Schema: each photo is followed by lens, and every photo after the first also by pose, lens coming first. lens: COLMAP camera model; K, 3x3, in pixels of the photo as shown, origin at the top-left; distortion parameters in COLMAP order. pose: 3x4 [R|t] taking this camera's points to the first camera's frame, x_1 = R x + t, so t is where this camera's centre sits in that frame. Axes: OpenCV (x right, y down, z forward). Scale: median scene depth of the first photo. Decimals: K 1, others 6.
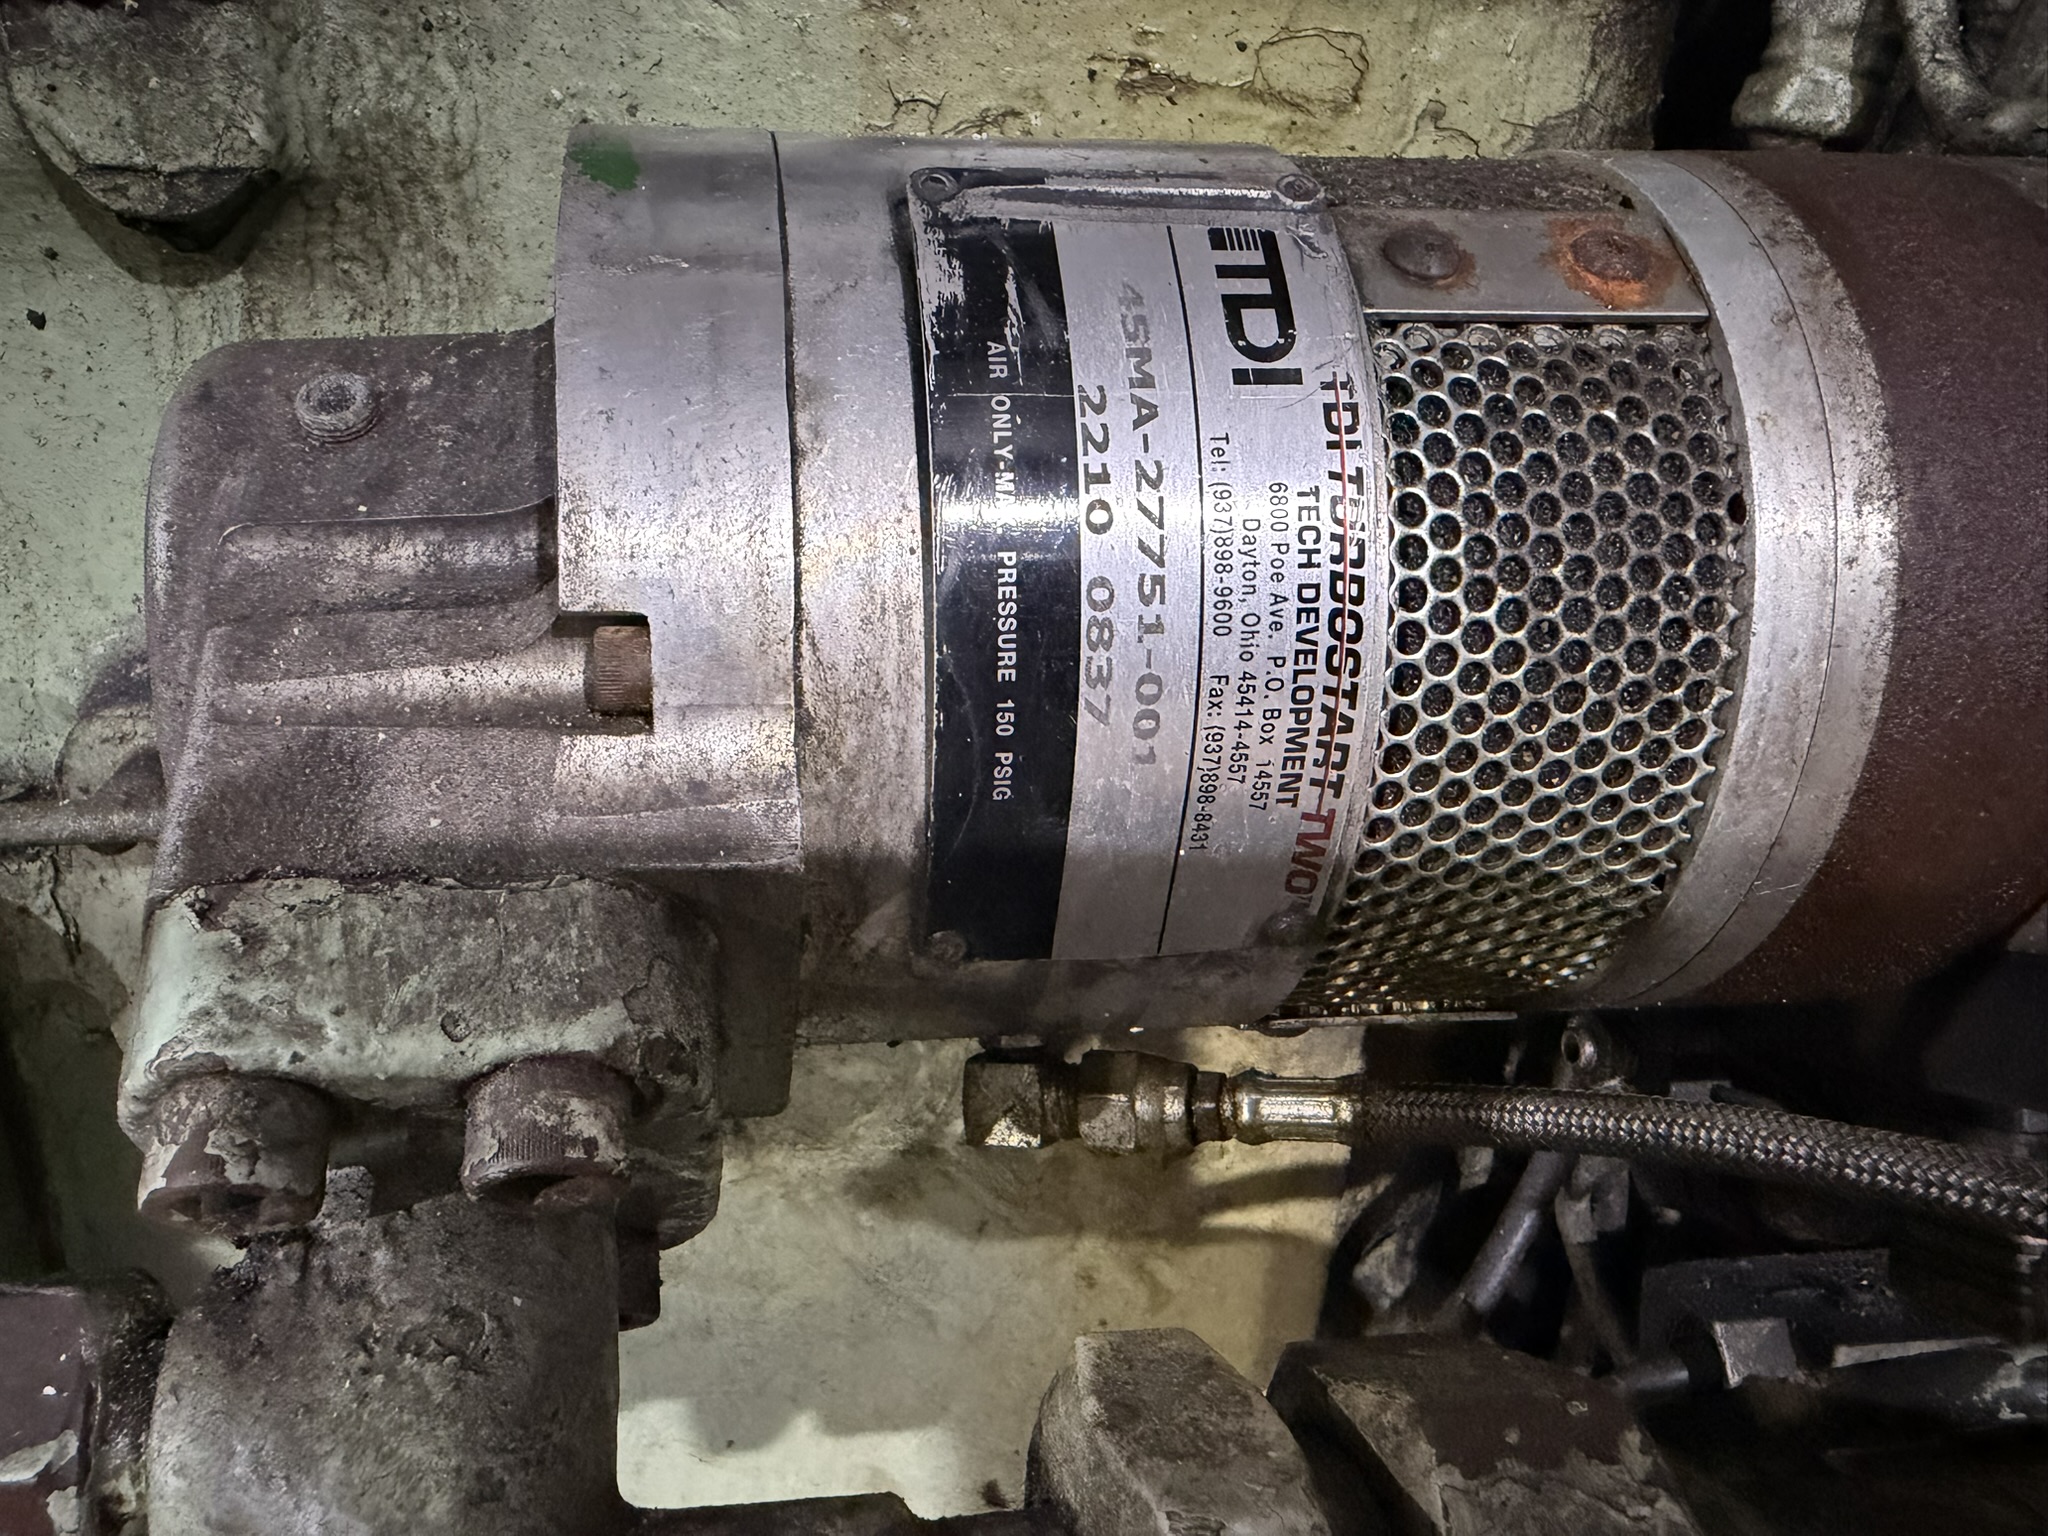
lens RADIAL K [[1631.5, 0, 1024.0], [0, 1631.5, 768.0], [0, 0, 1]] dist [-0.057254, 0.072041]
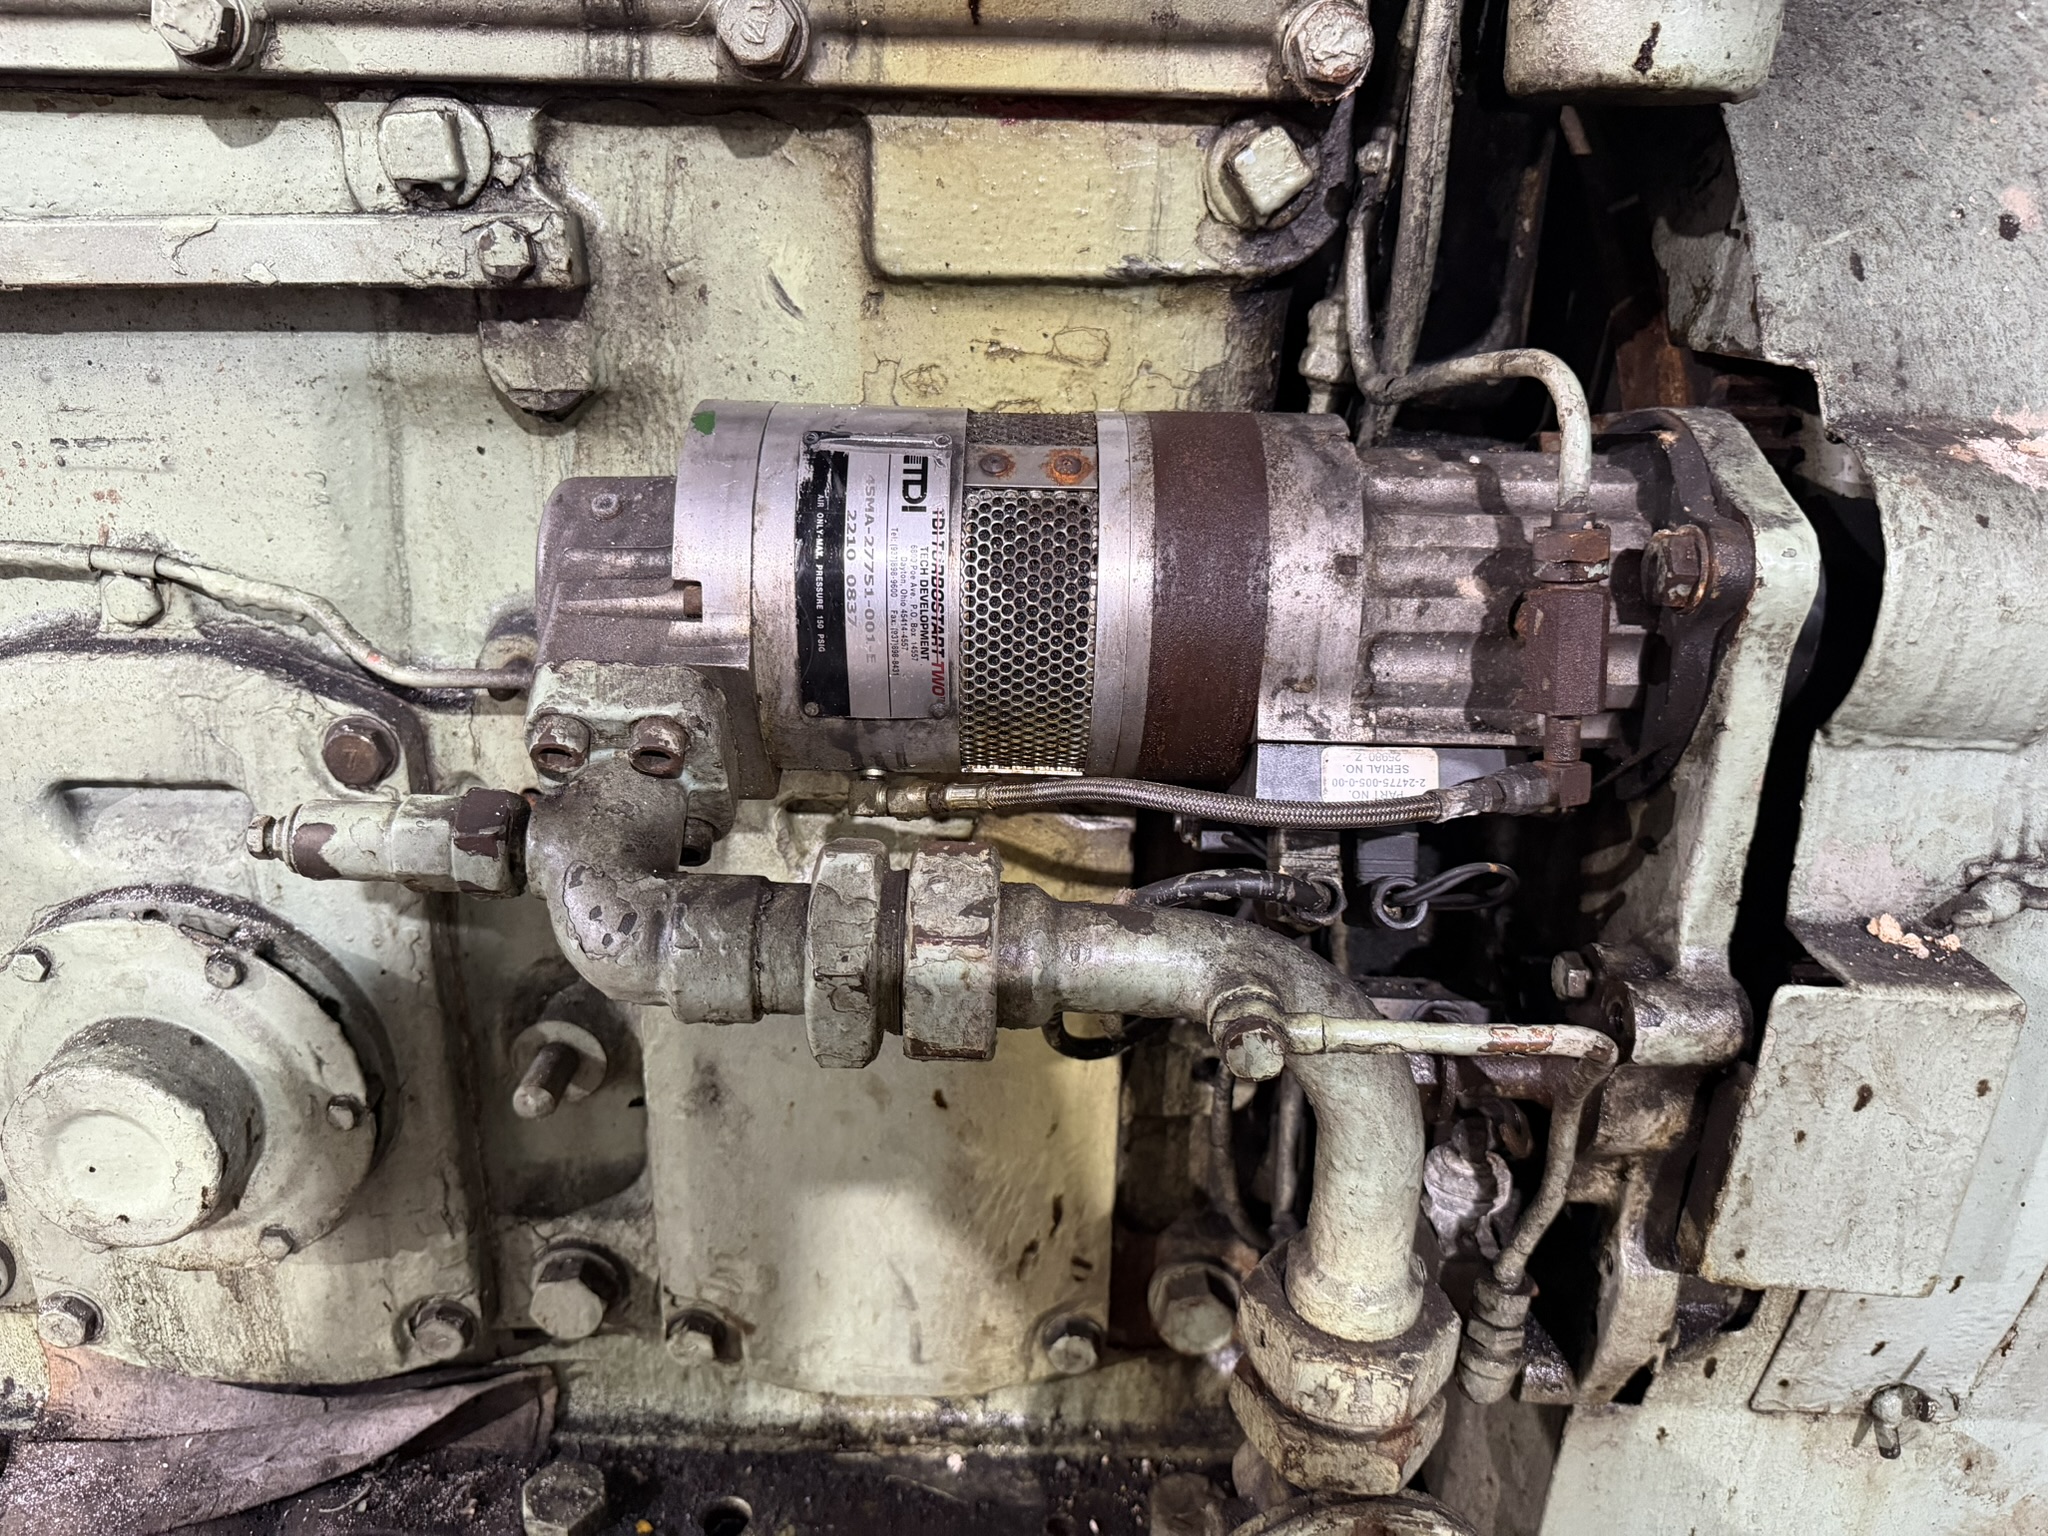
lens RADIAL K [[1383.2, 0, 1092.1], [0, 1383.2, 761.3], [0, 0, 1]] dist [-0.001914, -0.003049]
pose [[0.995760, 0.045483, -0.079963, 0.654252], [-0.046804, 0.998796, -0.014714, 0.222762], [0.079197, 0.018394, 0.996689, -1.373371]]
